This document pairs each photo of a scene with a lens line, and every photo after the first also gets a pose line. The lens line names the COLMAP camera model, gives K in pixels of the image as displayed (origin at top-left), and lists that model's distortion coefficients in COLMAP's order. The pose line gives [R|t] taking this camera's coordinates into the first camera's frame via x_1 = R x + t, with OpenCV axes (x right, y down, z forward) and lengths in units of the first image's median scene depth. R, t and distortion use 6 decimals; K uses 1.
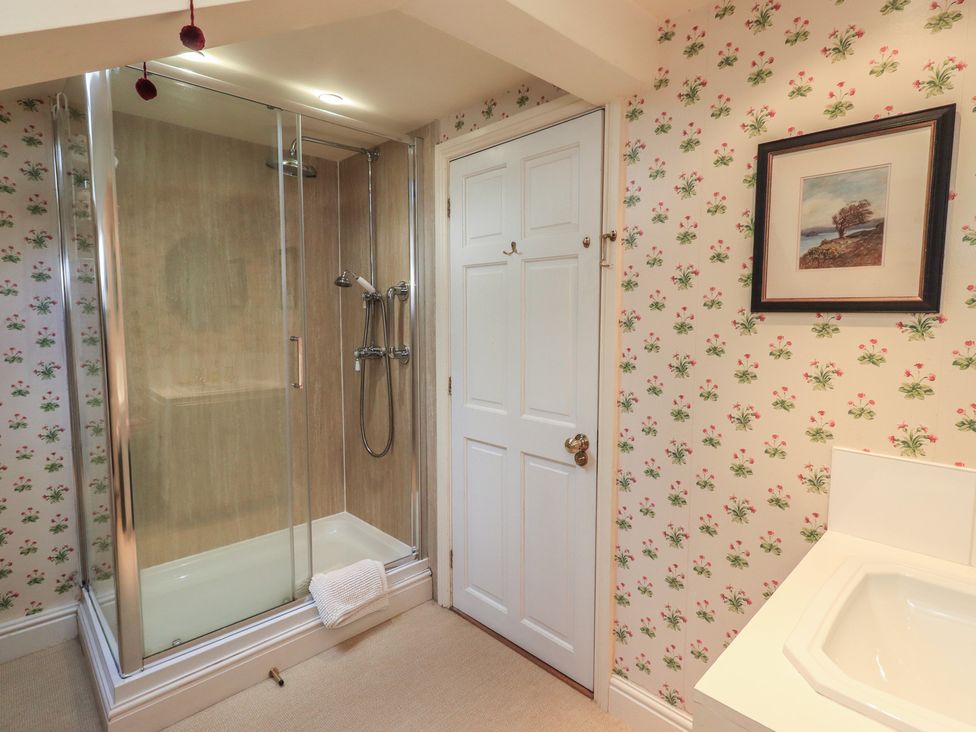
lens RADIAL K [[522.2, 0, 488.5], [0, 522.2, 363.2], [0, 0, 1]] dist [0.001871, 0.001357]
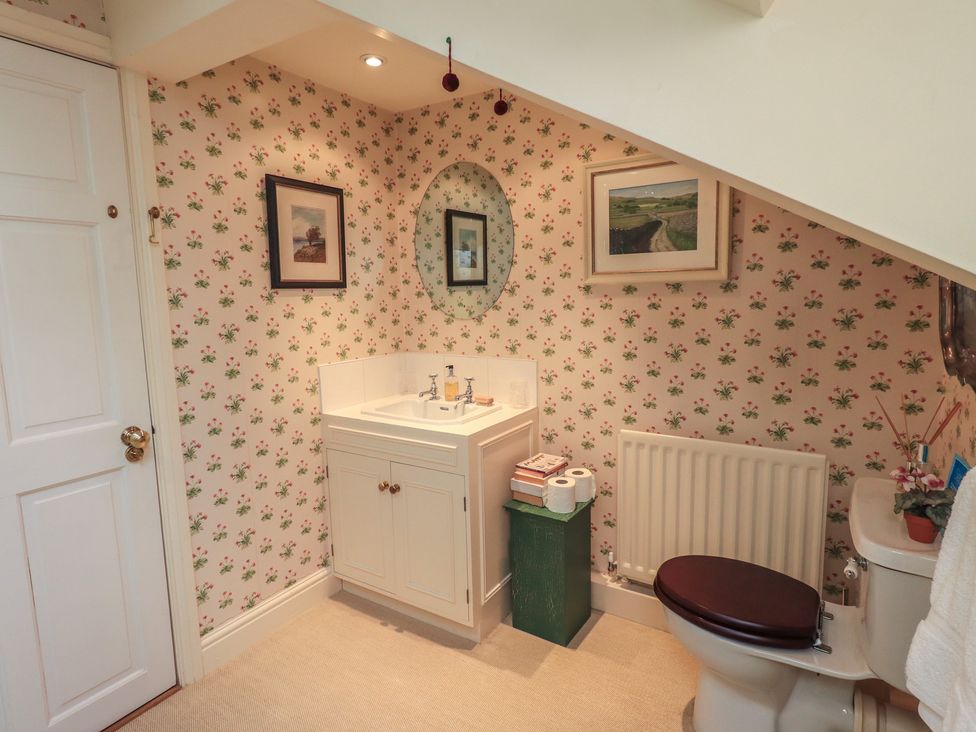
lens RADIAL K [[522.2, 0, 484.3], [0, 522.2, 362.6], [0, 0, 1]] dist [0.001871, 0.001357]
pose [[-0.228929, -0.133392, 0.964260, -1.066078], [0.112611, 0.980287, 0.162345, -0.065711], [-0.966908, 0.145752, -0.209394, 0.765318]]
